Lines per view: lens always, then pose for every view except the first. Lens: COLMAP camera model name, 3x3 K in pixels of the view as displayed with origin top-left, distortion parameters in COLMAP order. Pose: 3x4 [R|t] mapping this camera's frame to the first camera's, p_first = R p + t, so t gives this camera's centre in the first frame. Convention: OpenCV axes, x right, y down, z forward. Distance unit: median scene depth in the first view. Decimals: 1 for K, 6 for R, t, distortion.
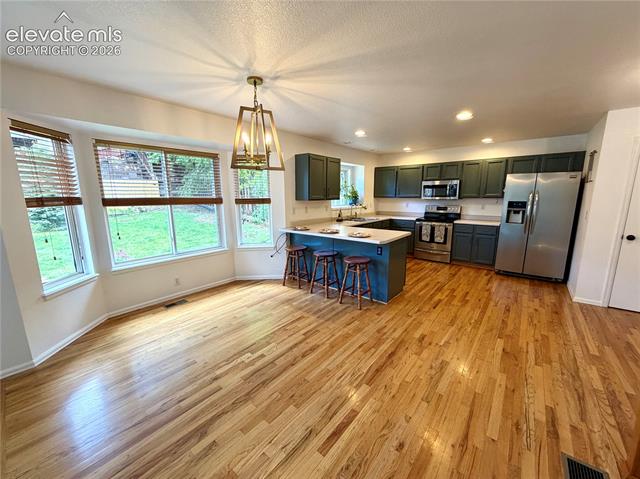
lens RADIAL K [[256.2, 0, 318.9], [0, 256.2, 241.1], [0, 0, 1]] dist [-0.000861, -0.000053]
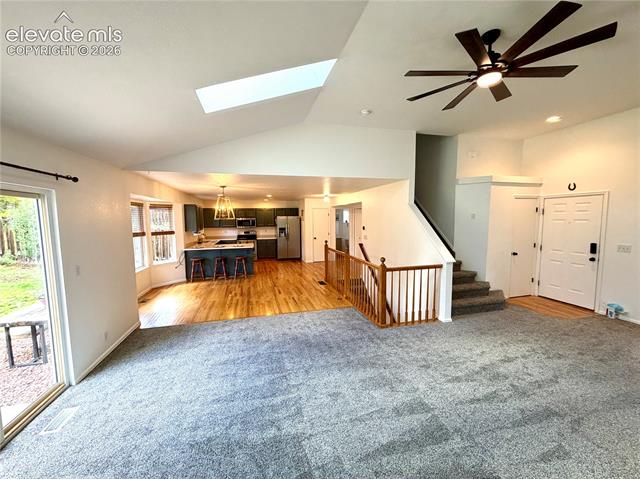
lens RADIAL K [[256.2, 0, 318.9], [0, 256.2, 240.3], [0, 0, 1]] dist [-0.000861, -0.000053]
pose [[0.588916, -0.071503, 0.805025, -0.842385], [0.153325, 0.987874, -0.024421, 0.061696], [-0.793517, 0.137812, 0.592738, -0.585278]]
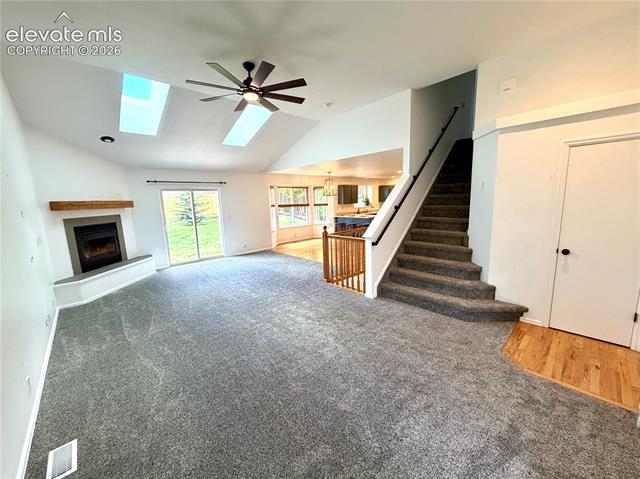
lens RADIAL K [[256.2, 0, 317.8], [0, 256.2, 240.4], [0, 0, 1]] dist [-0.000861, -0.000053]
pose [[0.989502, -0.004446, -0.144448, 0.059152], [0.001841, 0.999833, -0.018162, 0.205467], [0.144505, 0.017706, 0.989346, -1.271101]]
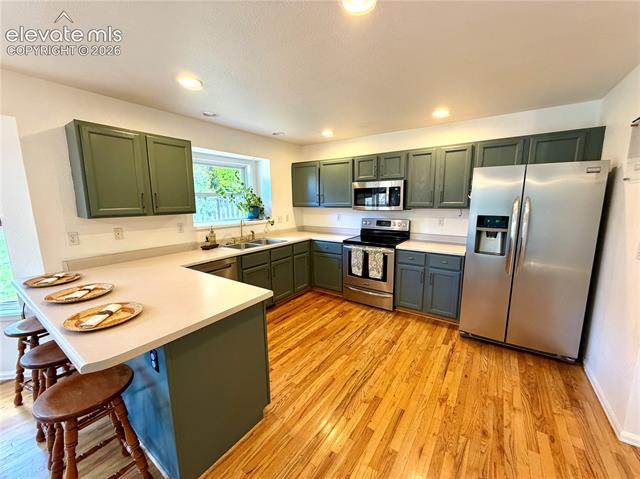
lens RADIAL K [[256.2, 0, 319.7], [0, 256.2, 241.5], [0, 0, 1]] dist [-0.000861, -0.000053]
pose [[0.996656, -0.017561, 0.079800, 0.320240], [0.019173, 0.999626, -0.019477, -0.086461], [-0.079428, 0.020941, 0.996621, 0.430492]]
